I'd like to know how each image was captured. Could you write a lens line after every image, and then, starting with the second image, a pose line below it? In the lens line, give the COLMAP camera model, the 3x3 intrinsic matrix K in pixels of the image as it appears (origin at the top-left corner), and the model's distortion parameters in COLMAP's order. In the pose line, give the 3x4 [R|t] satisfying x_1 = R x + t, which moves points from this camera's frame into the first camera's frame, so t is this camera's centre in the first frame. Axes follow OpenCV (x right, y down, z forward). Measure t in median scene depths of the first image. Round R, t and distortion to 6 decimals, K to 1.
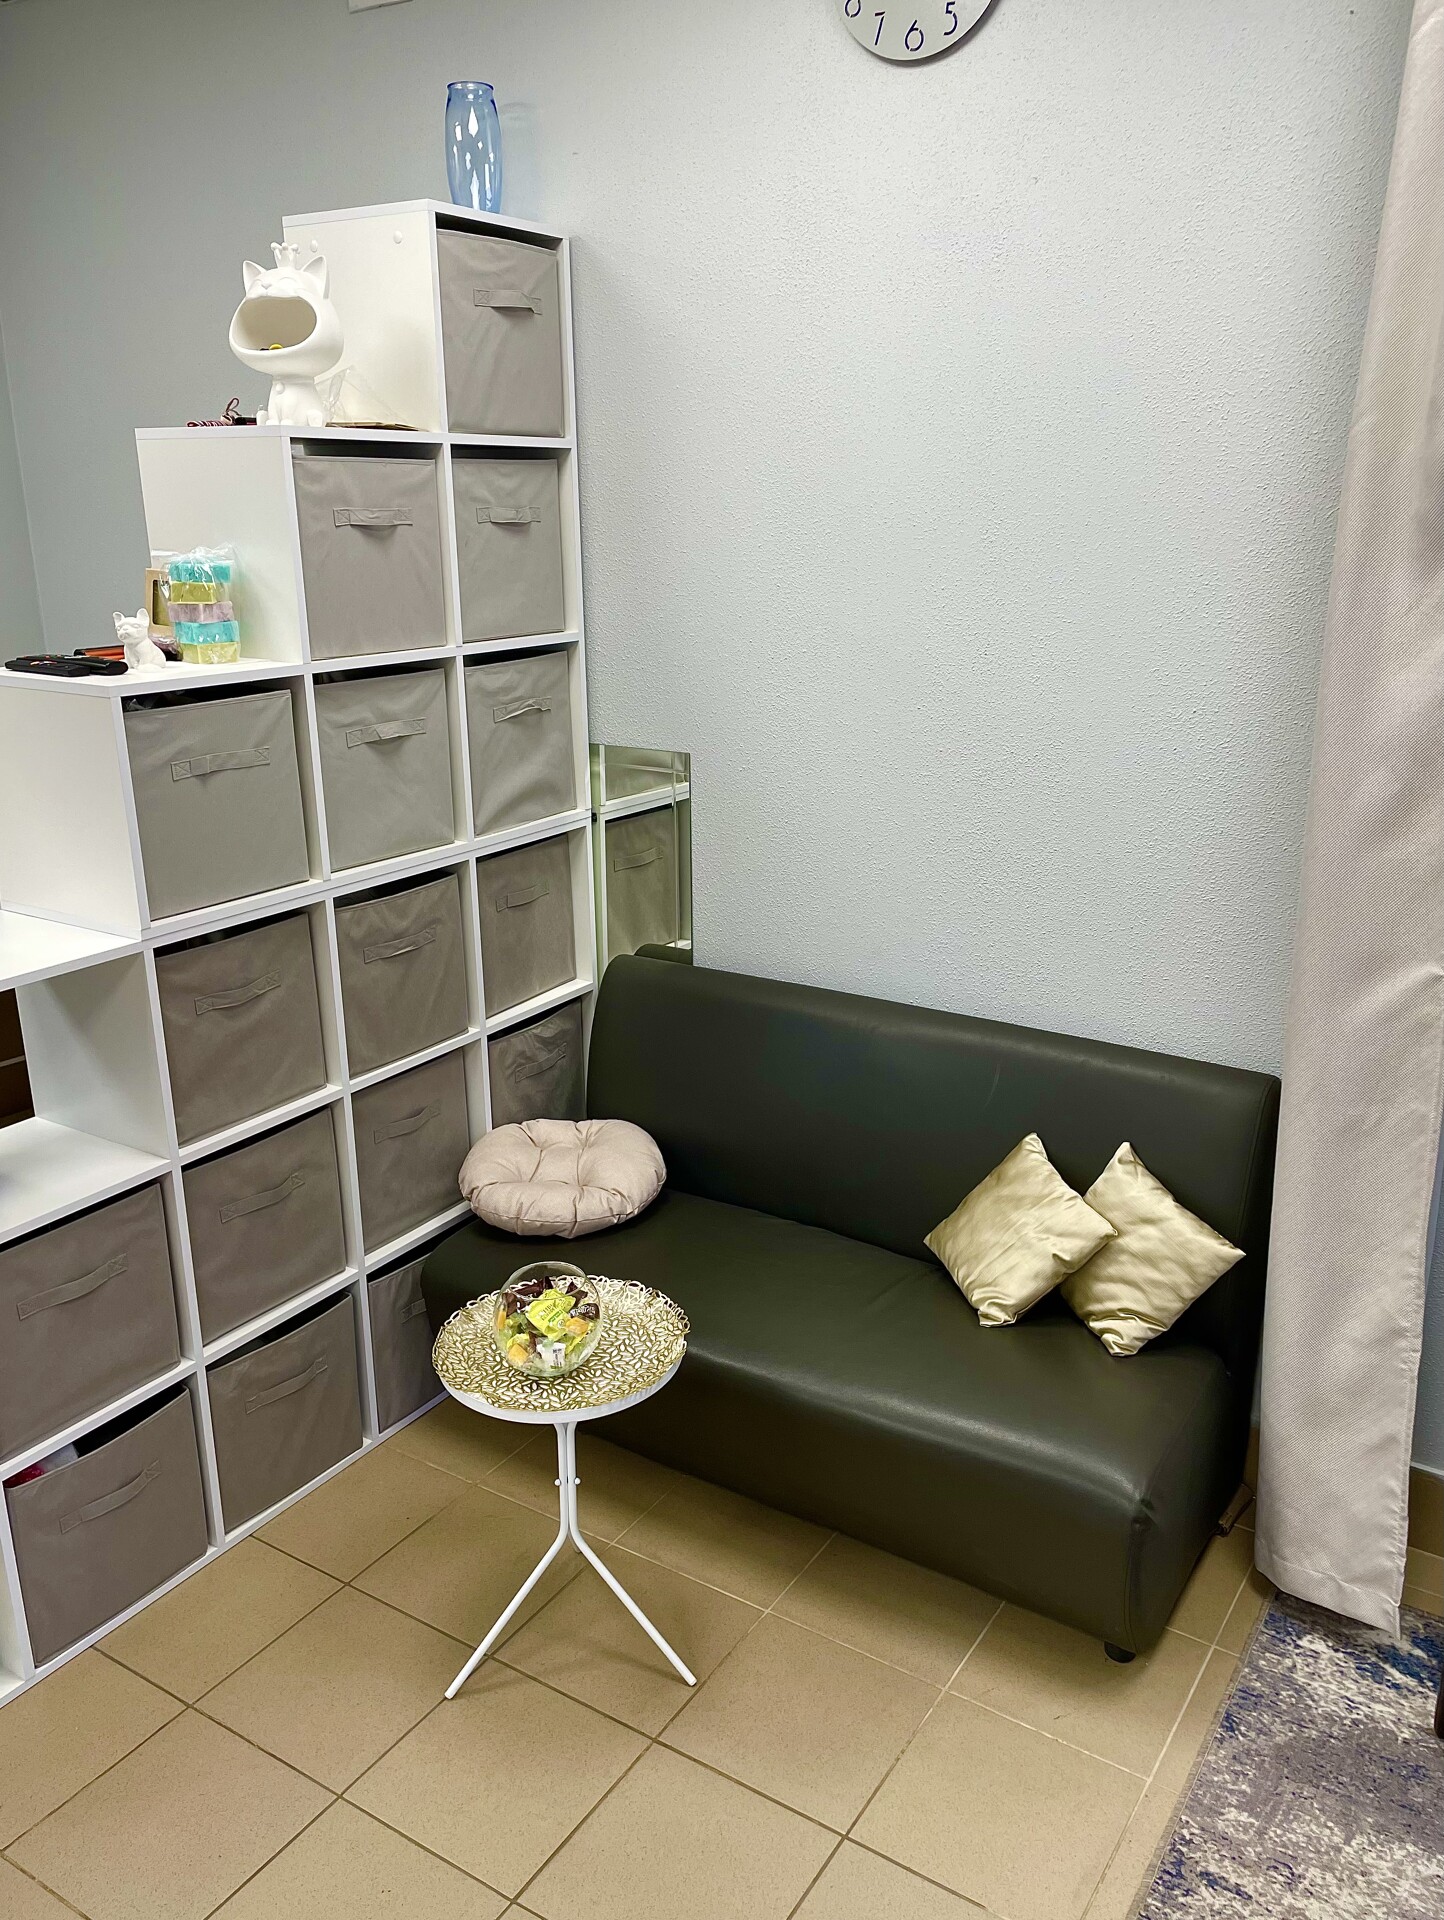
lens RADIAL K [[1692.8, 0, 722.0], [0, 1692.8, 960.0], [0, 0, 1]] dist [0.005863, 0.193014]
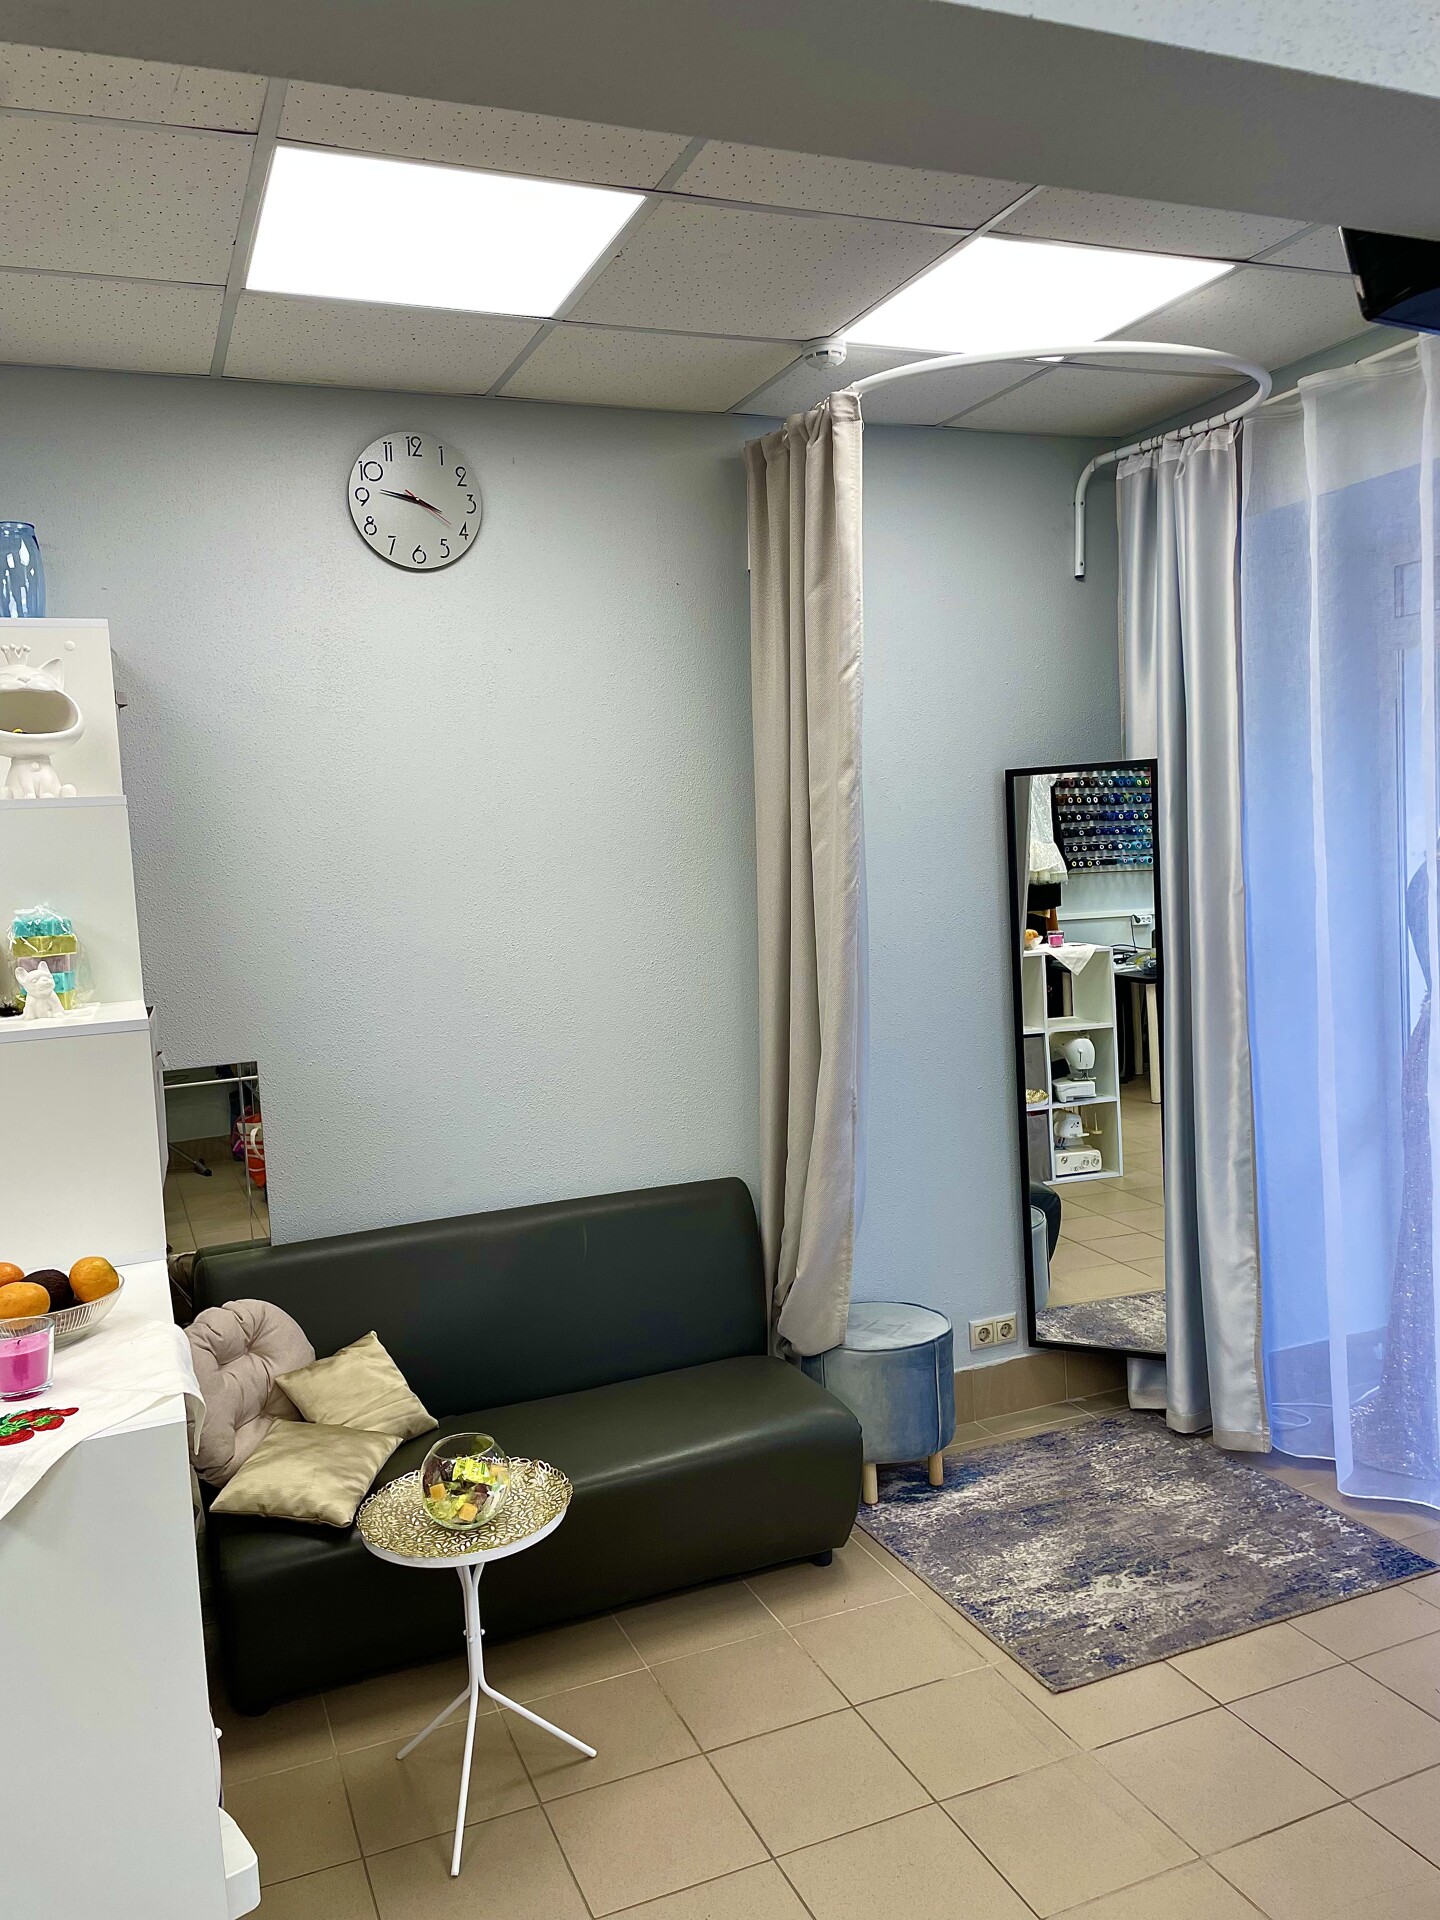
lens RADIAL K [[1473.3, 0, 720.0], [0, 1473.3, 960.0], [0, 0, 1]] dist [0.068352, 0.001346]
pose [[0.599993, -0.086766, 0.795286, -0.787539], [0.254218, 0.963253, -0.086700, -0.019240], [-0.758539, 0.254195, 0.600002, 0.119319]]
